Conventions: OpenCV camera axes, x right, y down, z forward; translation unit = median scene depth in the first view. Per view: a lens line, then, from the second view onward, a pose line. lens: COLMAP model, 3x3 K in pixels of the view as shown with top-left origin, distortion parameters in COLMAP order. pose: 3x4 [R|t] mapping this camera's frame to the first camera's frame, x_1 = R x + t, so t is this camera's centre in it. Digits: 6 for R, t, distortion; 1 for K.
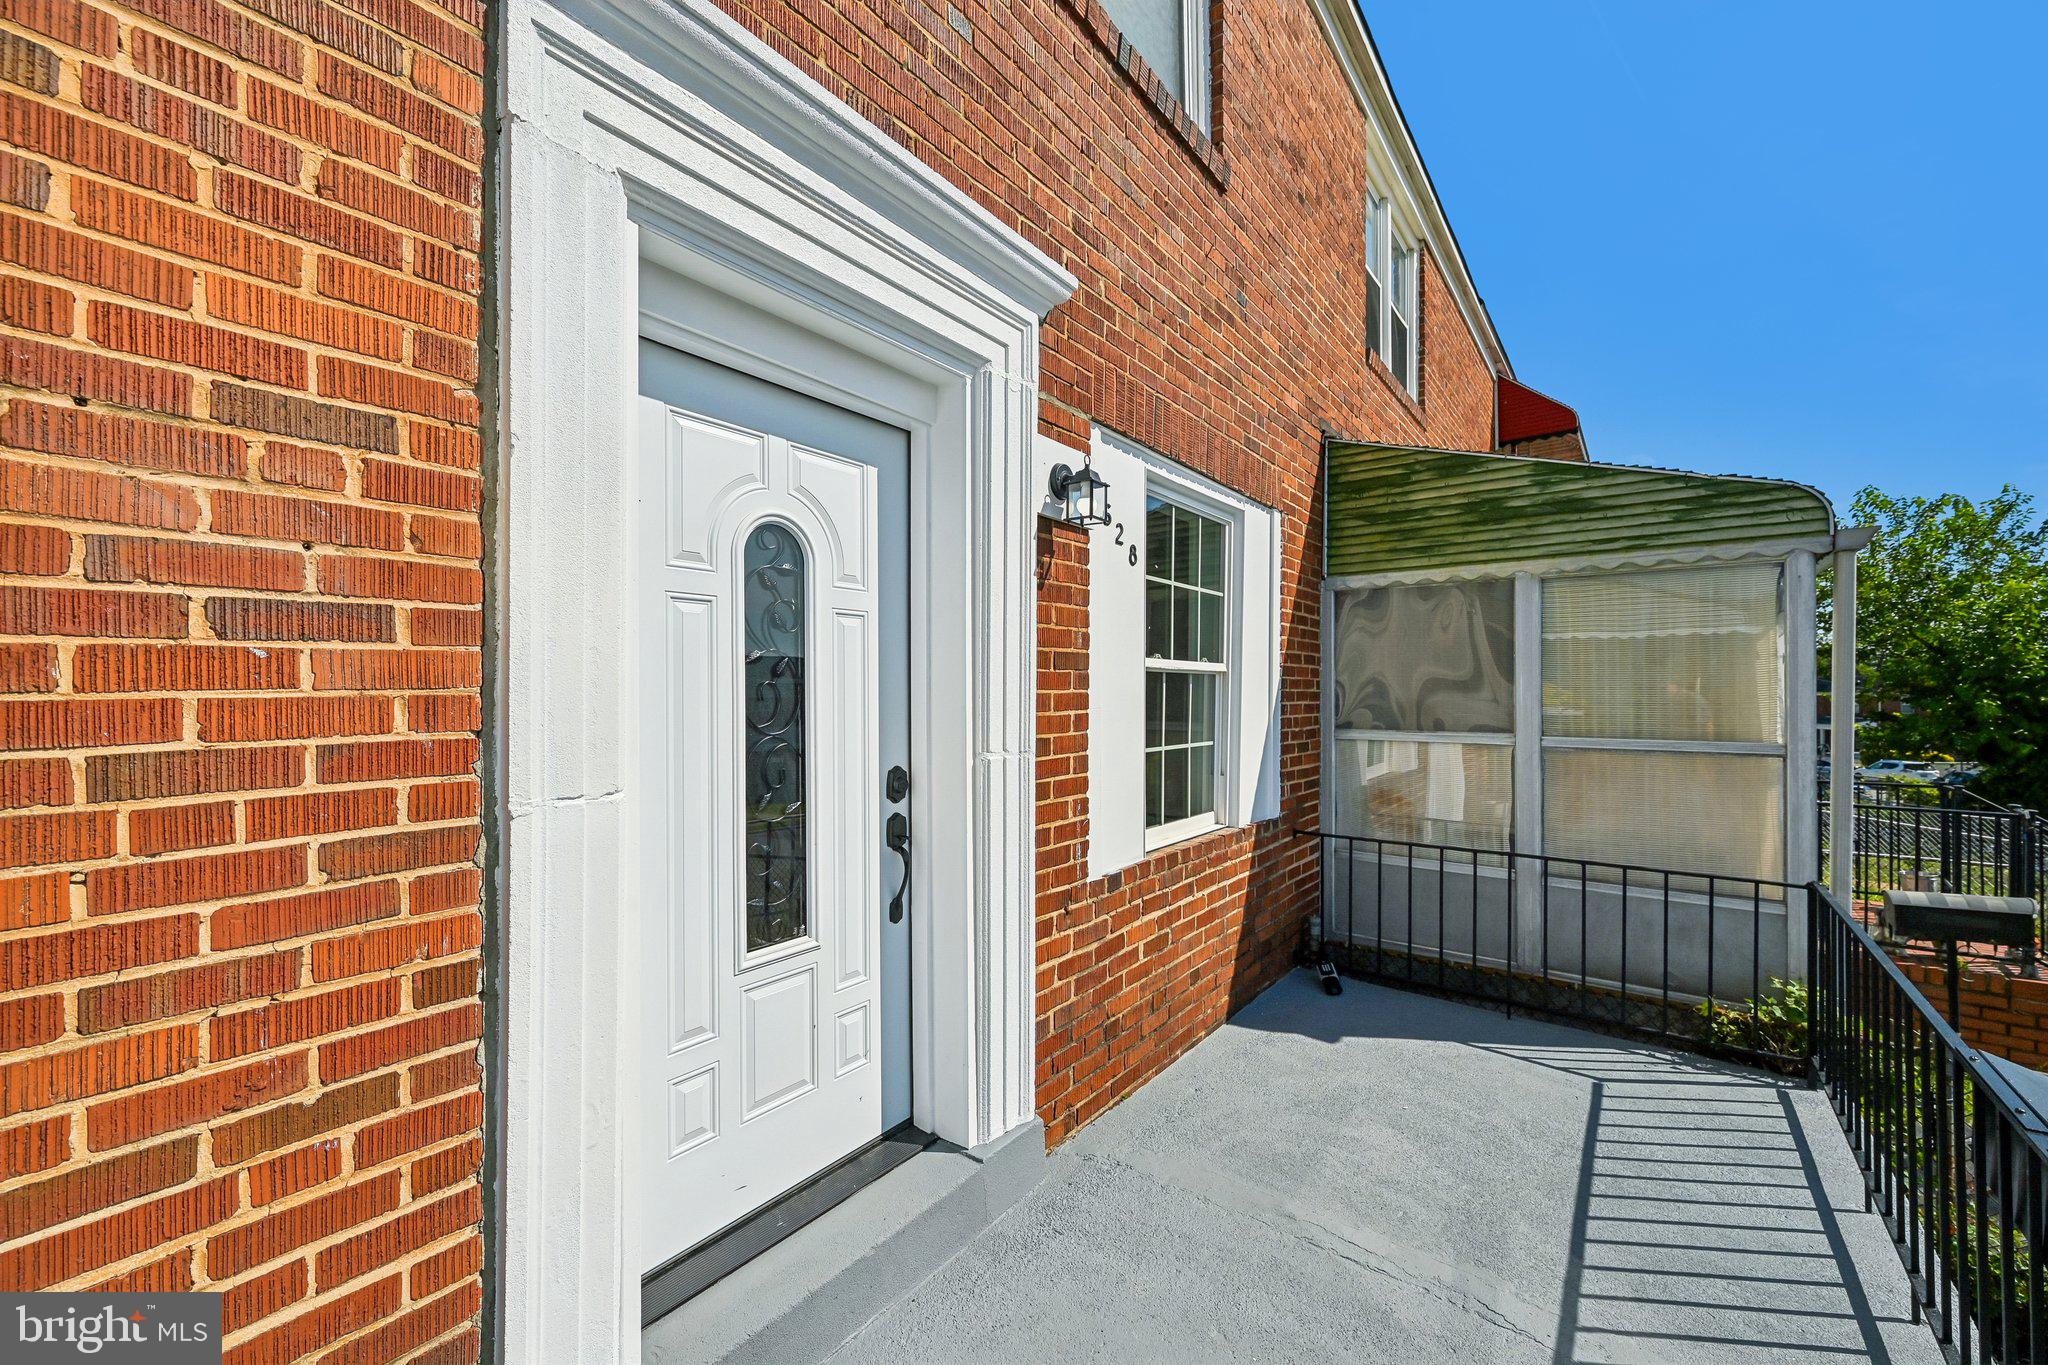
lens RADIAL K [[812.6, 0, 1032.6], [0, 812.6, 691.1], [0, 0, 1]] dist [-0.000517, 0.000099]
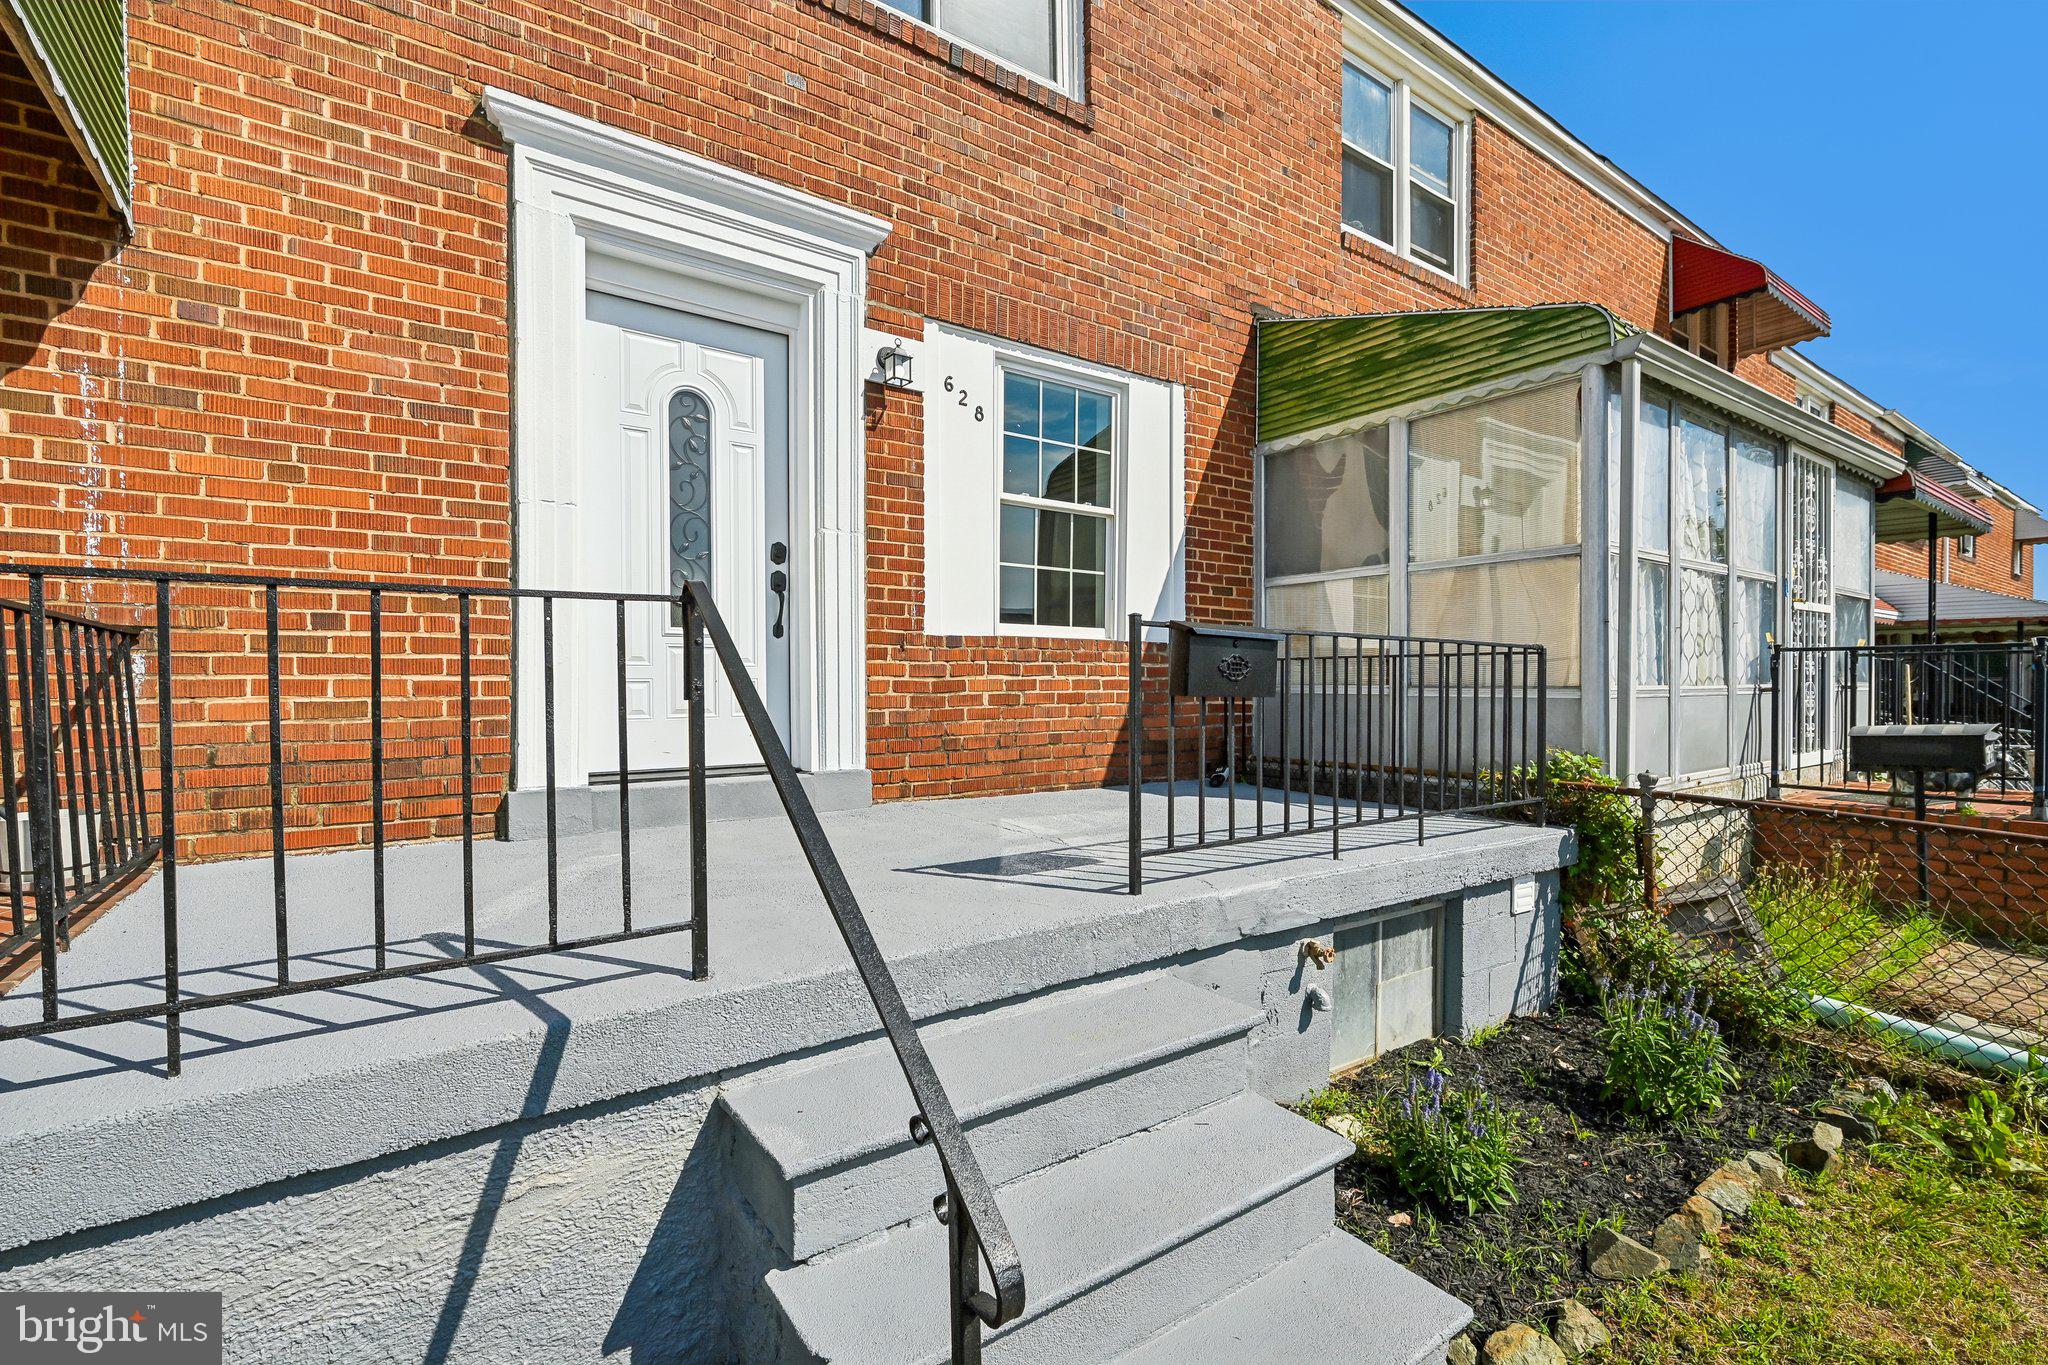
lens RADIAL K [[909.5, 0, 1027.8], [0, 909.5, 692.4], [0, 0, 1]] dist [0.000713, -0.000250]
pose [[0.954767, 0.002047, -0.297346, 0.783342], [0.000973, 0.999949, 0.010008, 0.345228], [0.297352, -0.009845, 0.954717, -0.545963]]
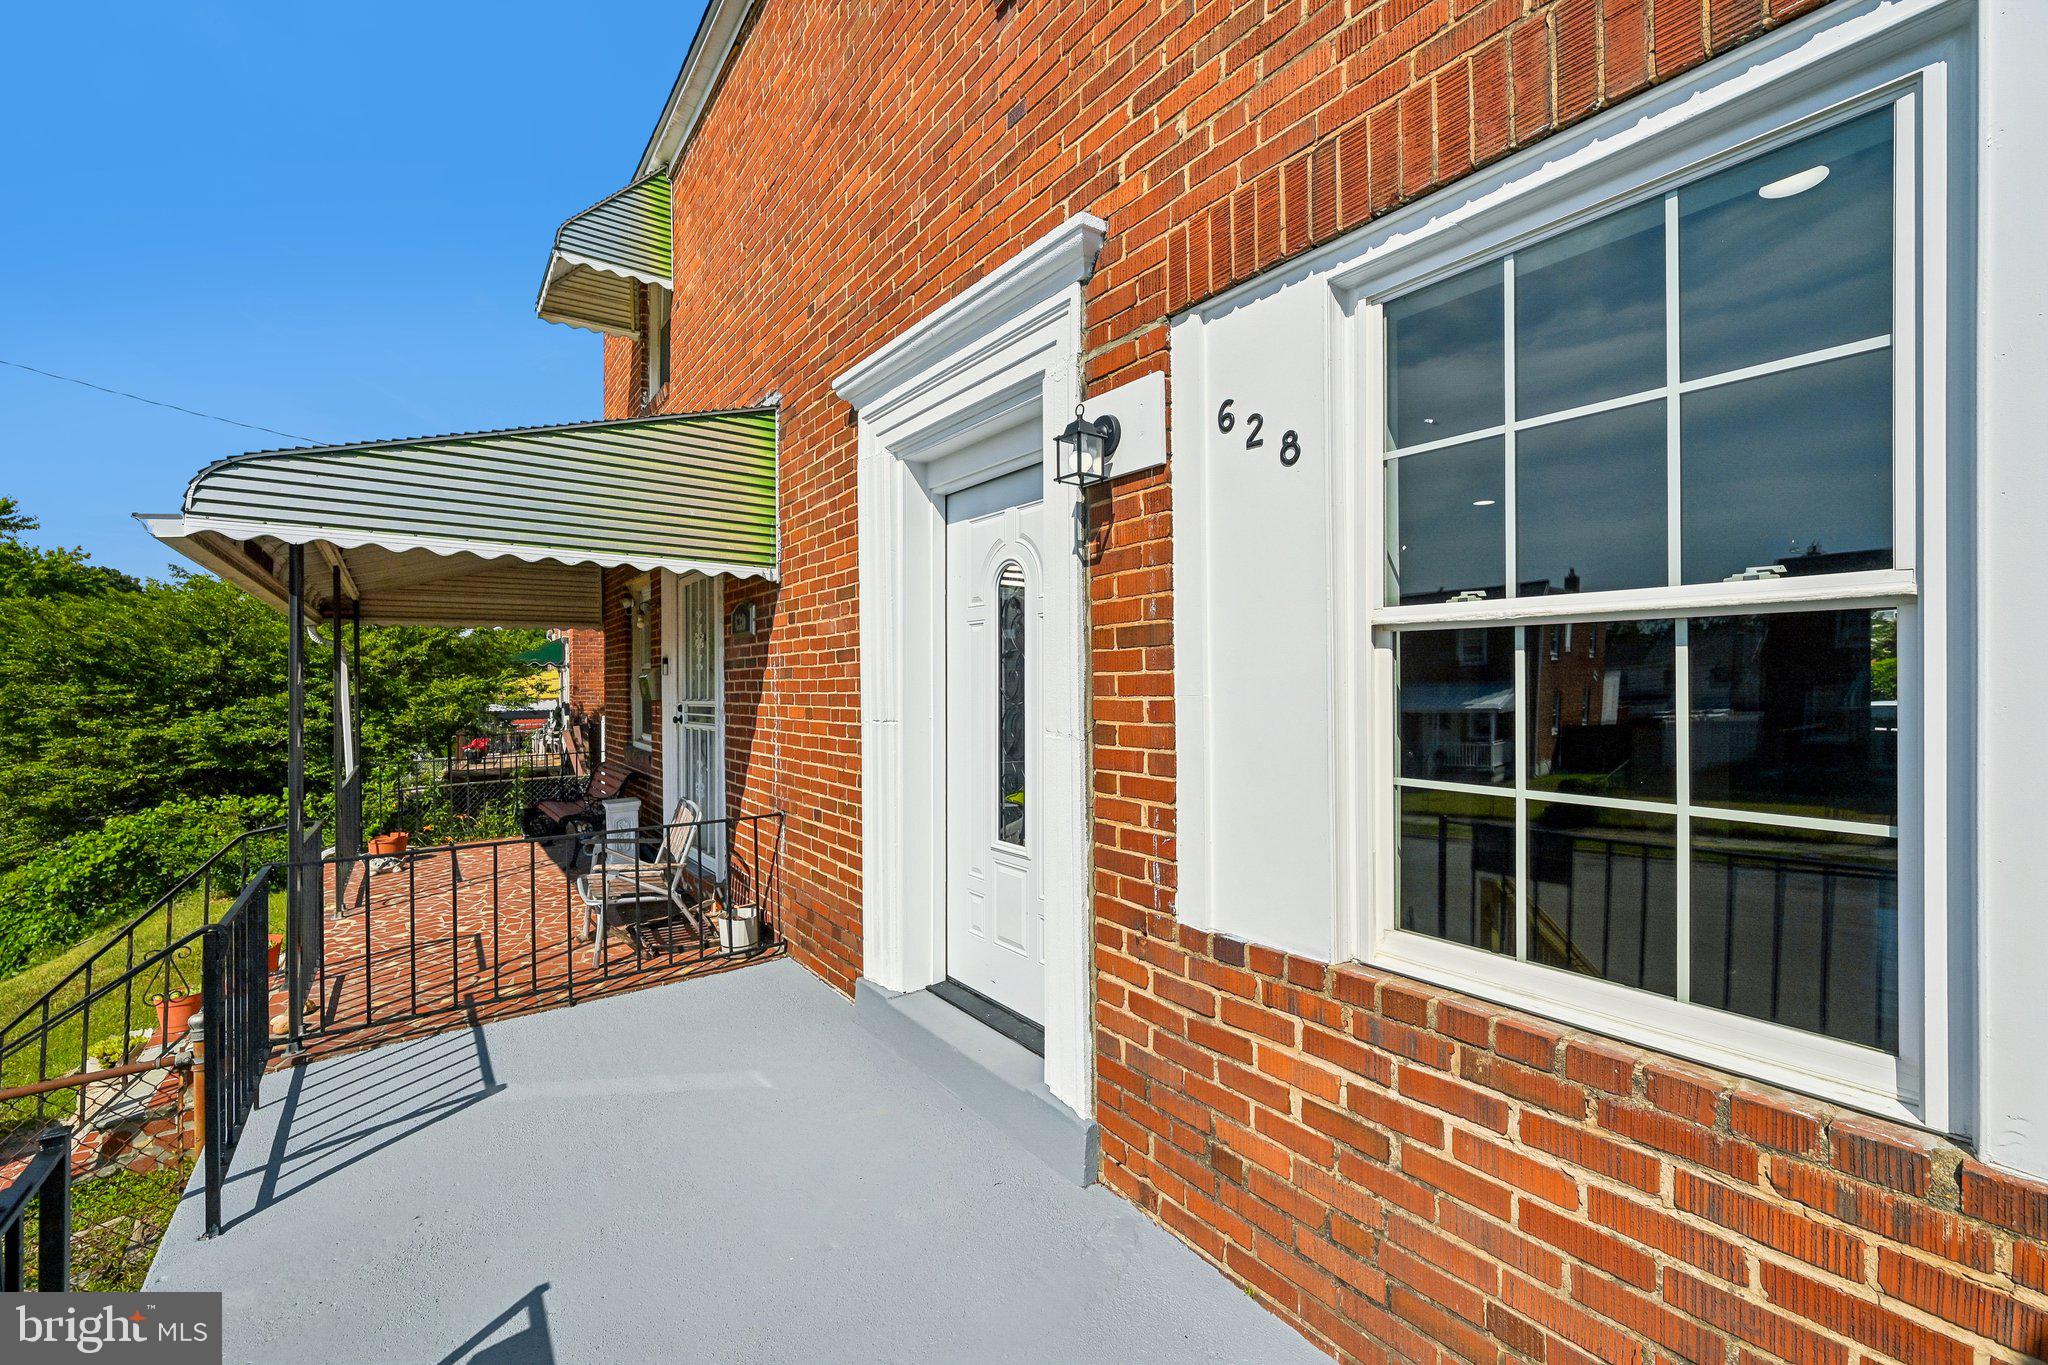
lens RADIAL K [[812.6, 0, 1033.9], [0, 812.6, 681.5], [0, 0, 1]] dist [-0.000517, 0.000099]
pose [[-0.266207, 0.000124, -0.963916, 0.898303], [0.003611, 0.999993, -0.000869, 0.009567], [0.963909, -0.003712, -0.266206, 1.147895]]
